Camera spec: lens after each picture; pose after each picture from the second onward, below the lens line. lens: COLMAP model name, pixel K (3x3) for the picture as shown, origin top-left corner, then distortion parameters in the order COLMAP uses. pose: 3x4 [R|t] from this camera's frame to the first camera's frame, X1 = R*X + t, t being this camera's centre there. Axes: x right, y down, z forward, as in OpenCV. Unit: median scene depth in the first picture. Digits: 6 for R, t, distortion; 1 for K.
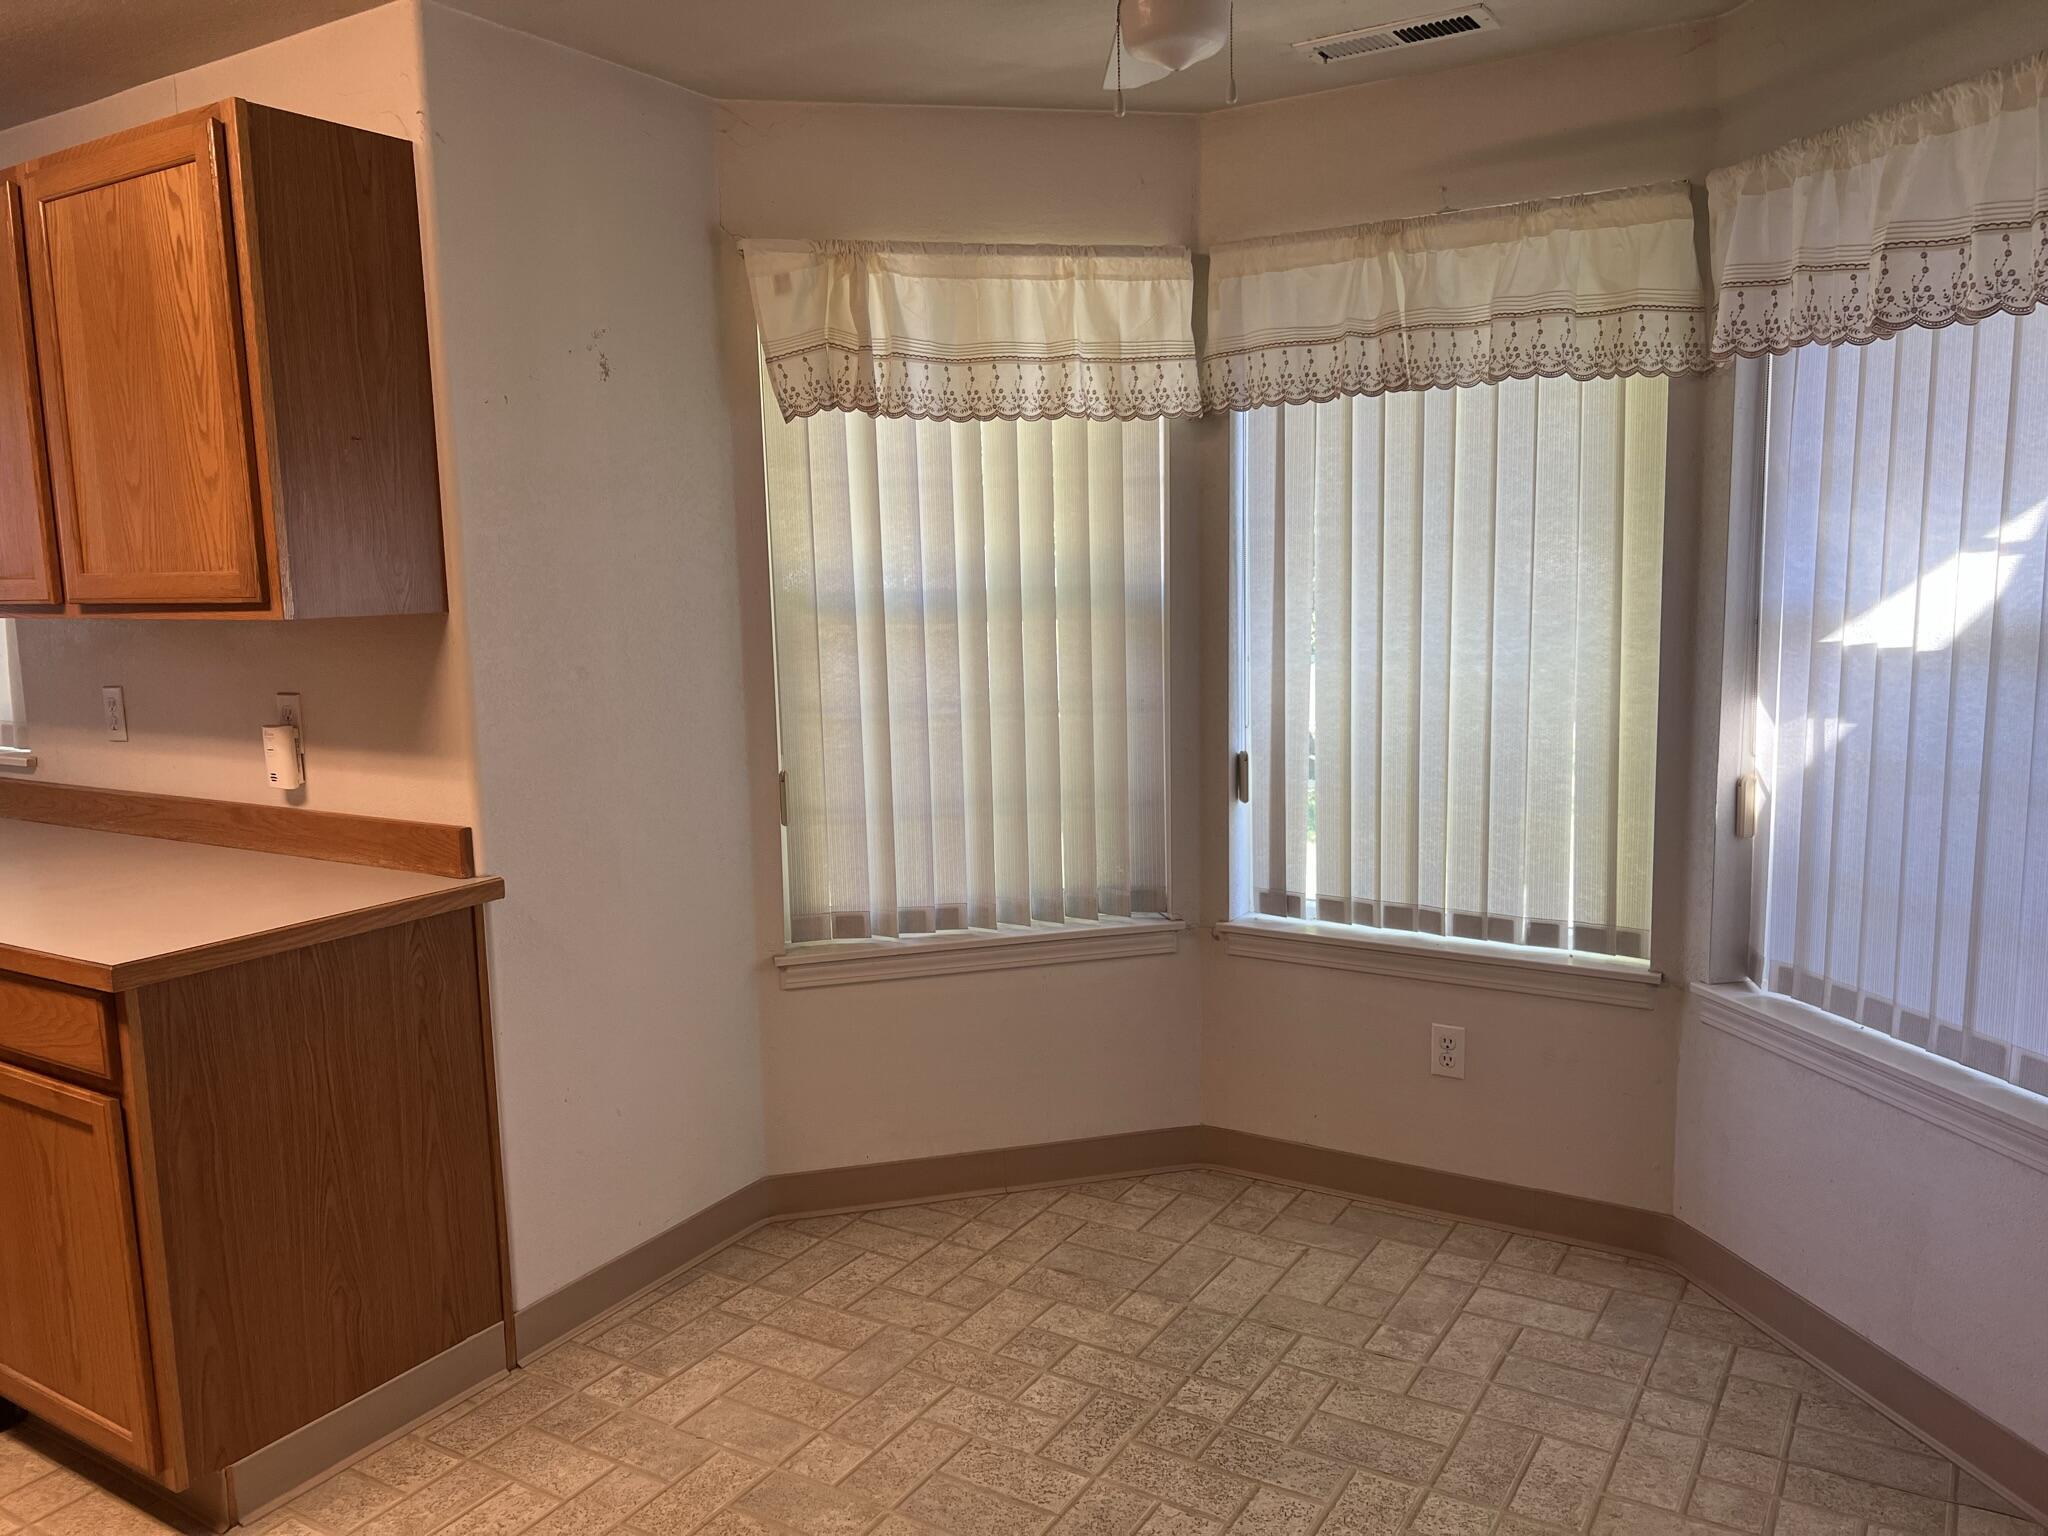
lens RADIAL K [[1539.3, 0, 1017.4], [0, 1539.3, 771.9], [0, 0, 1]] dist [0.046250, -0.052814]
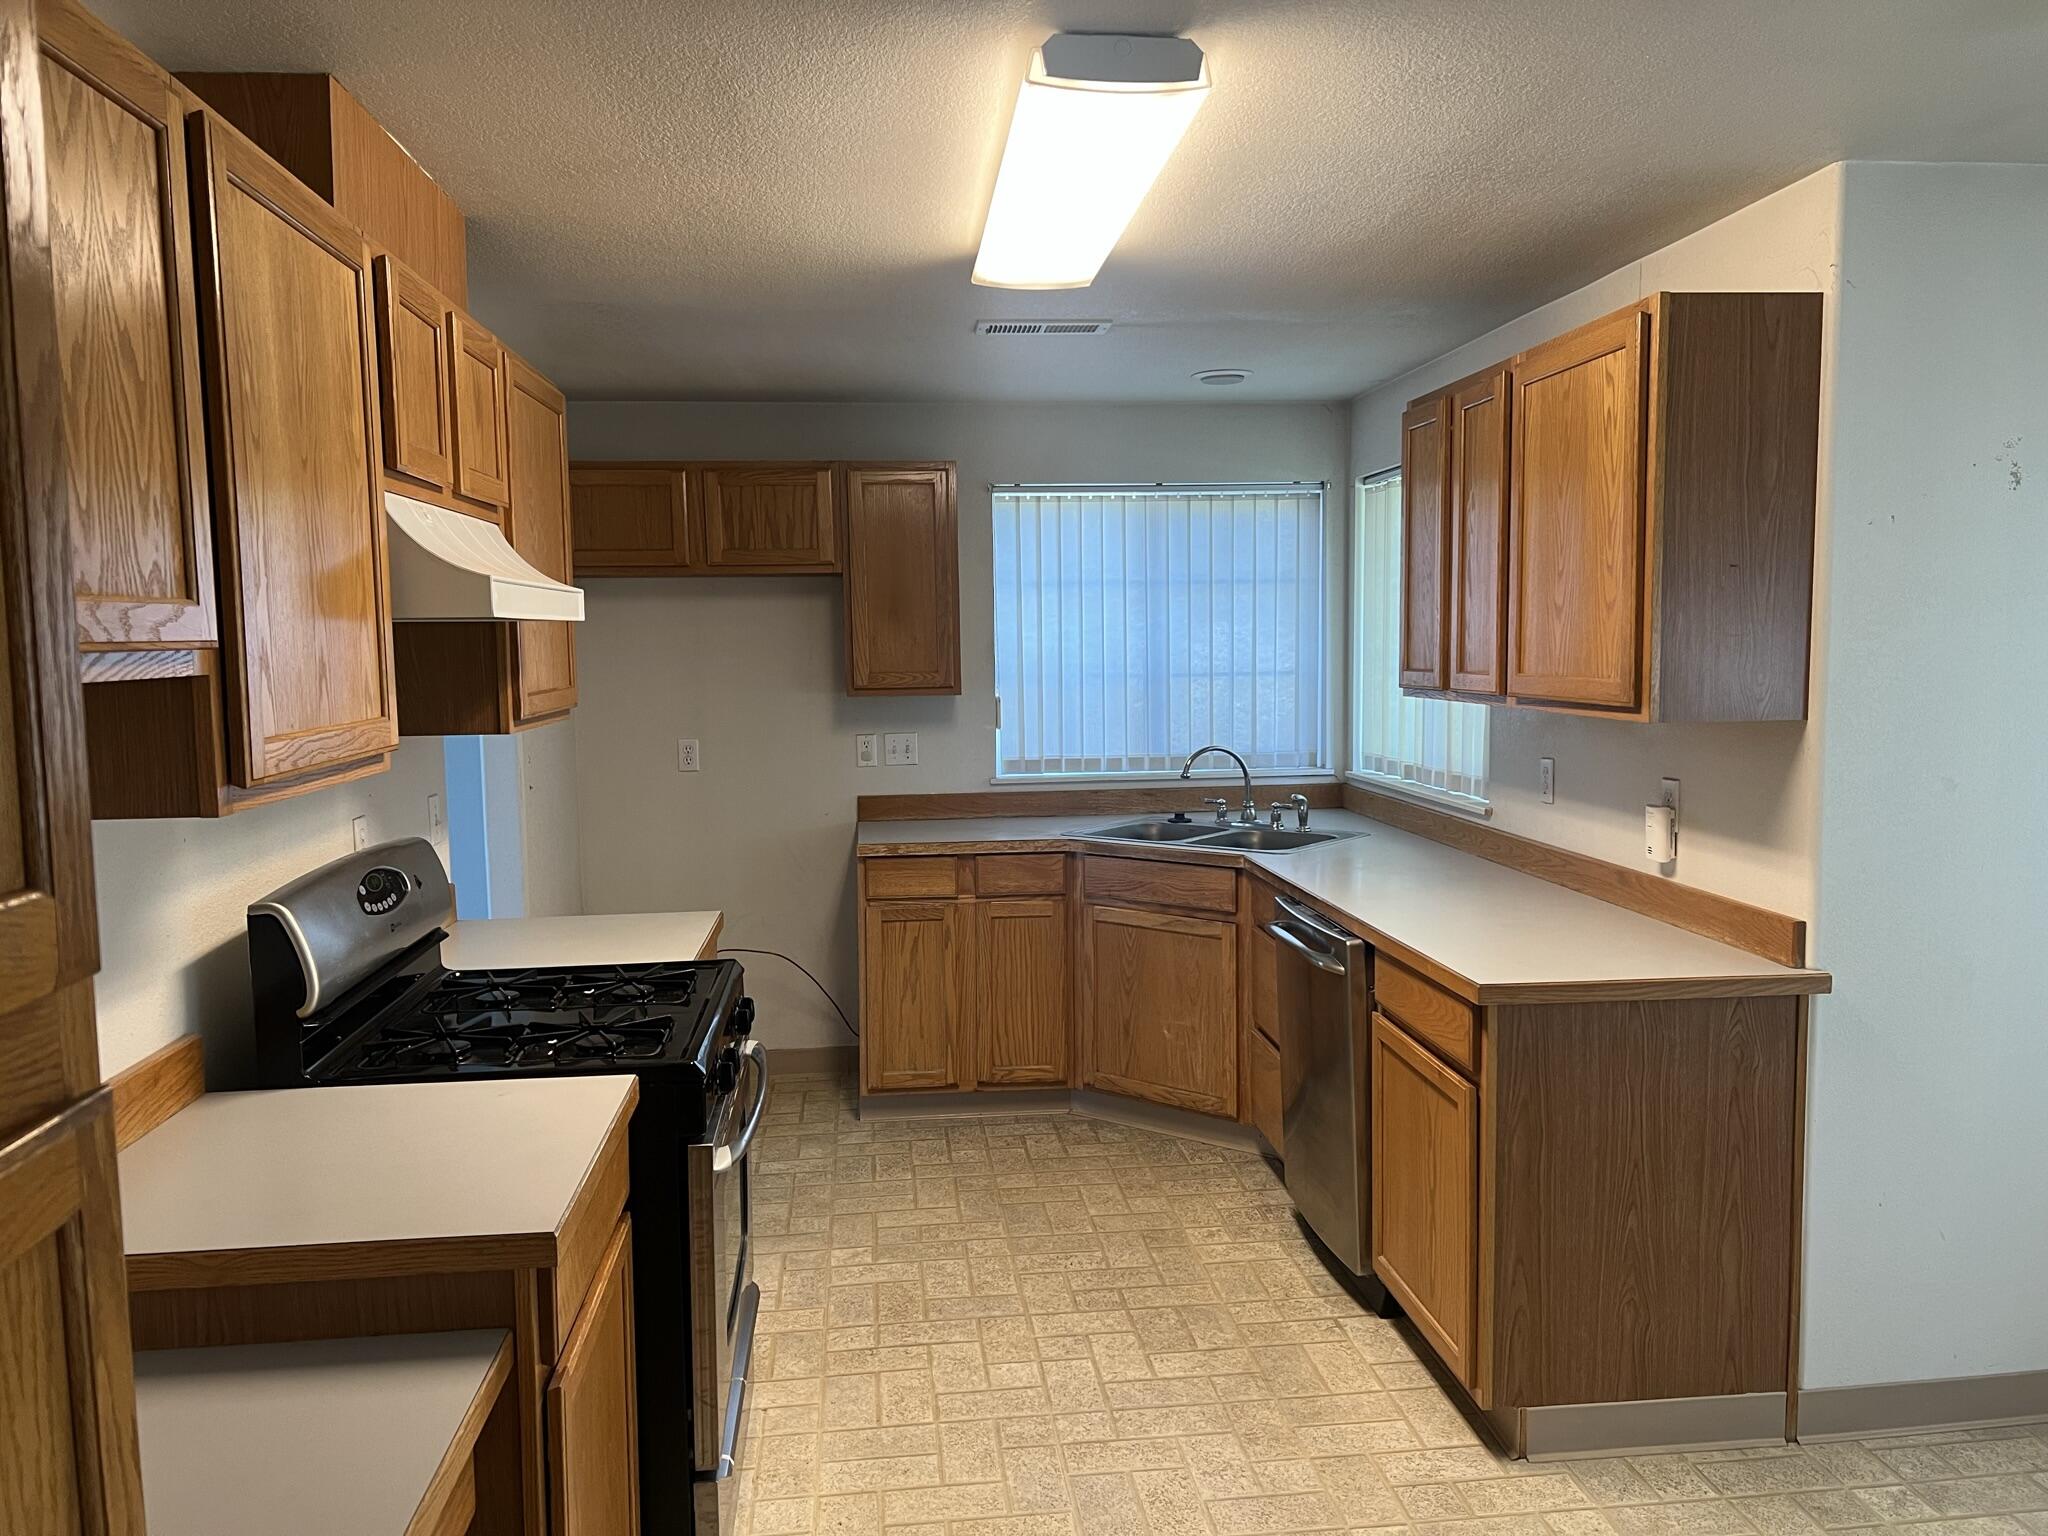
lens RADIAL K [[1539.3, 0, 1022.3], [0, 1539.3, 770.1], [0, 0, 1]] dist [0.046250, -0.052814]
pose [[0.612647, 0.084221, -0.785856, 0.150473], [-0.110630, 0.993655, 0.020245, -0.030283], [0.782575, 0.074537, 0.618078, -0.091720]]
